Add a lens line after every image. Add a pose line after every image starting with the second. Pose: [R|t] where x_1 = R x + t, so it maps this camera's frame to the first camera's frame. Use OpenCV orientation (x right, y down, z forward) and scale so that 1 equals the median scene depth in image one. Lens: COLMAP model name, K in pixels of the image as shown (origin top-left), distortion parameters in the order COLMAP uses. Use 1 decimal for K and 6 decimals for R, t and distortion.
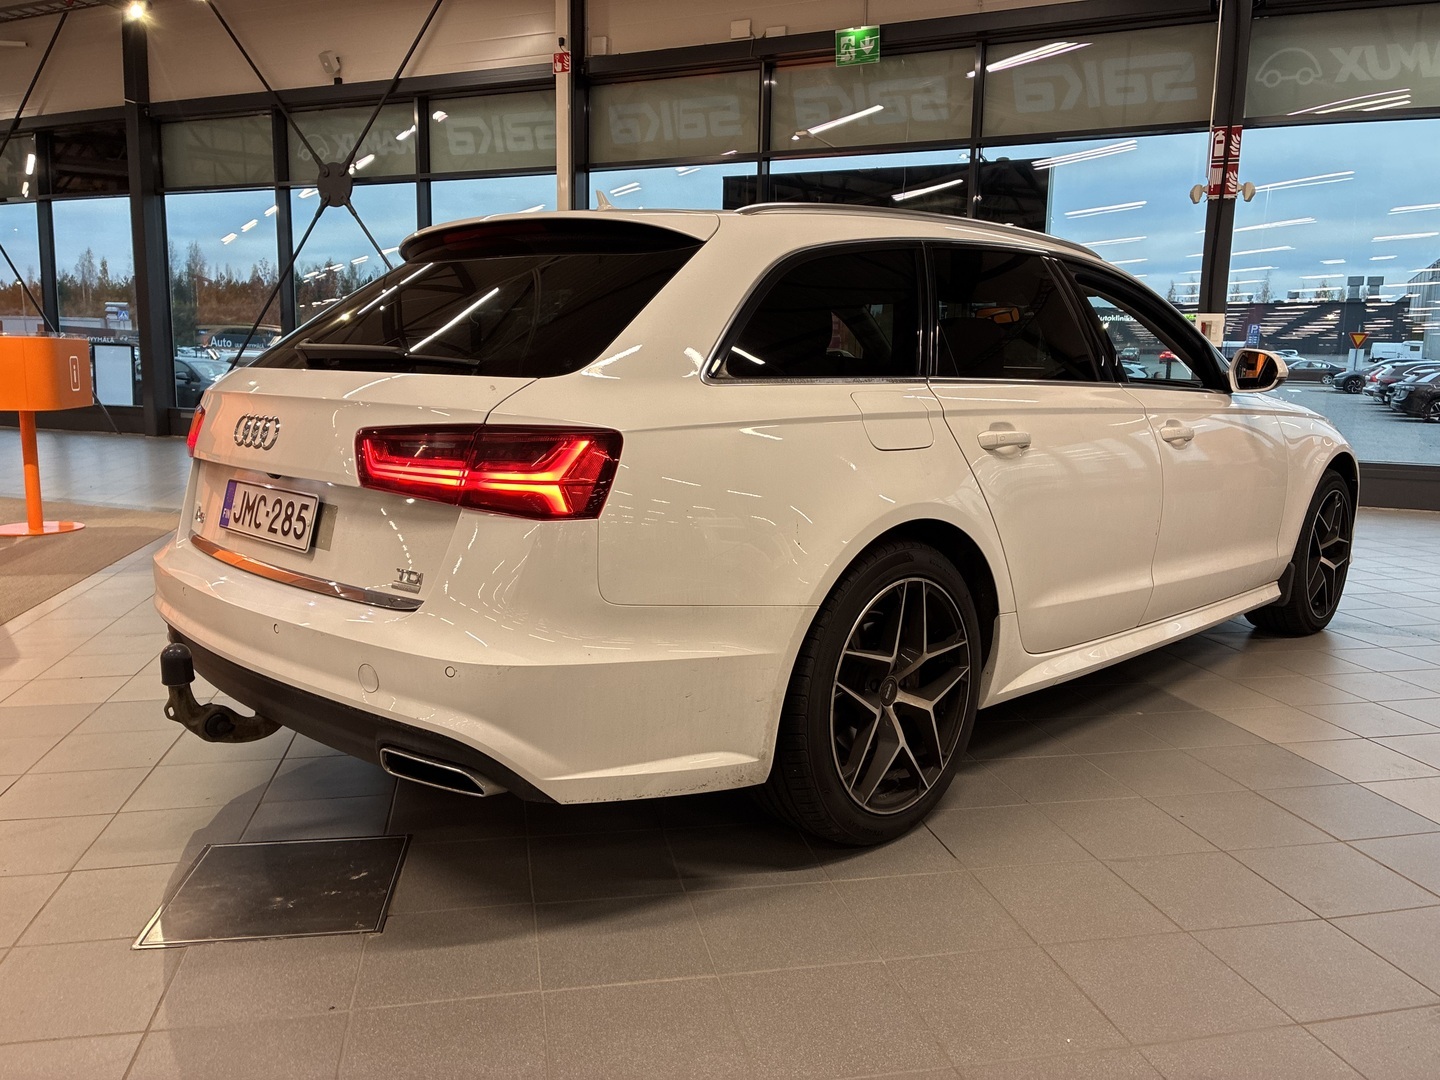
lens RADIAL K [[1093.2, 0, 722.2], [0, 1093.2, 530.6], [0, 0, 1]] dist [0.016721, -0.006014]
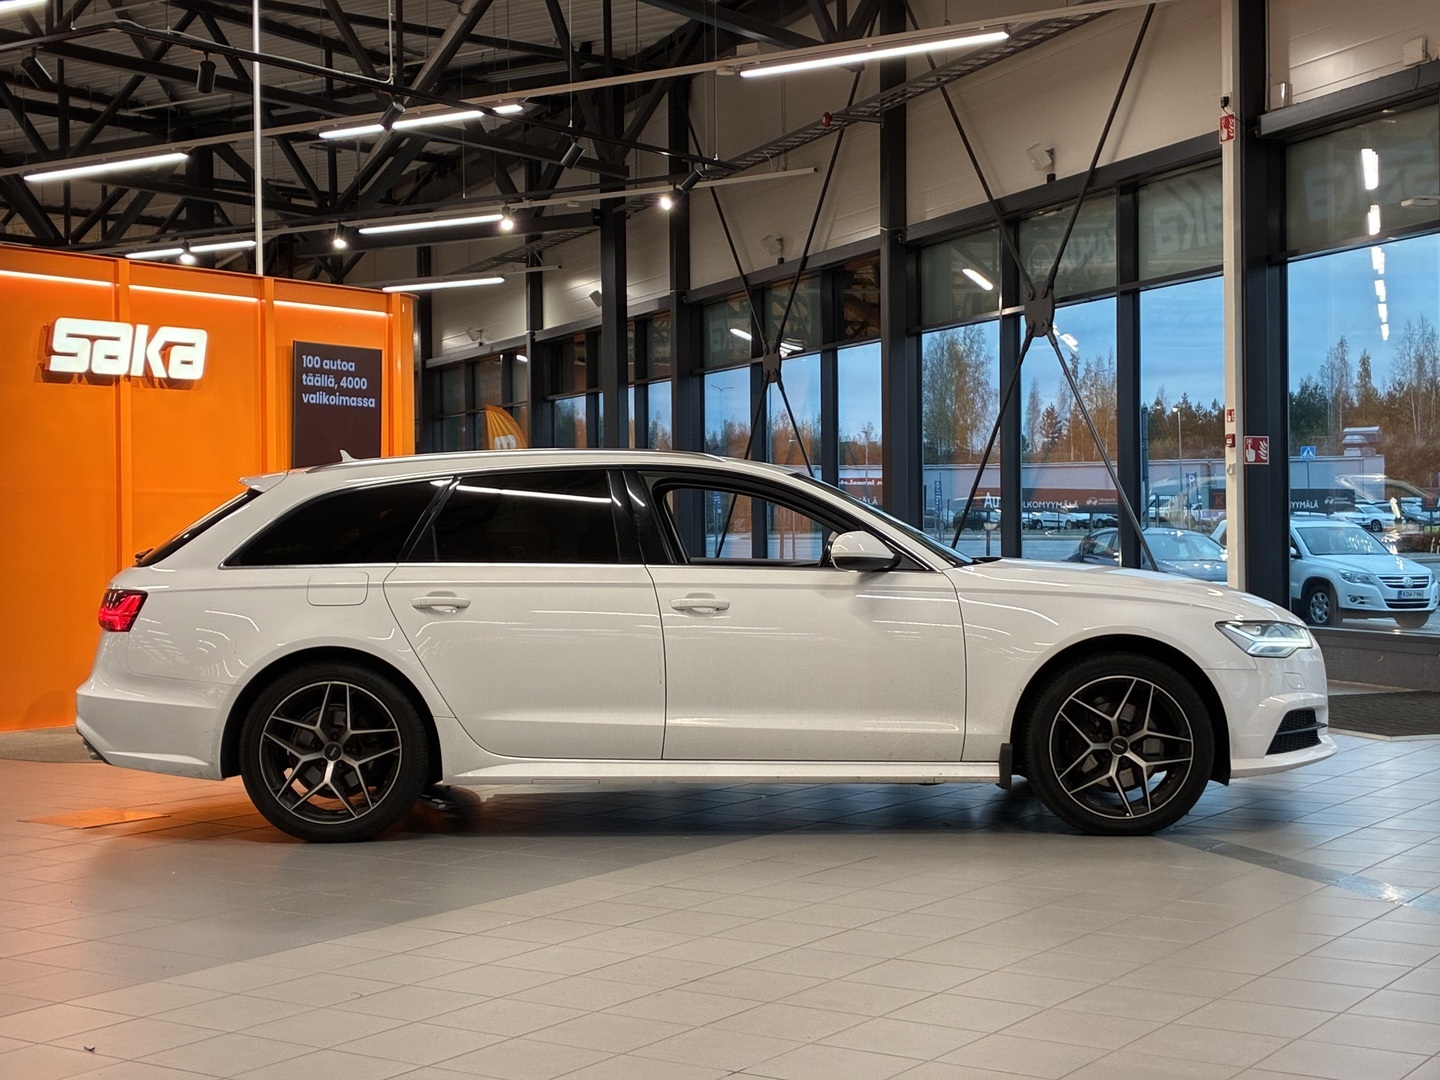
lens RADIAL K [[2157.5, 0, 720.0], [0, 2157.5, 540.0], [0, 0, 1]] dist [0.219607, -0.893958]
pose [[0.685510, -0.017848, -0.727845, 0.668202], [-0.086662, 0.990592, -0.105913, 0.028783], [0.722887, 0.135681, 0.677514, -0.192254]]
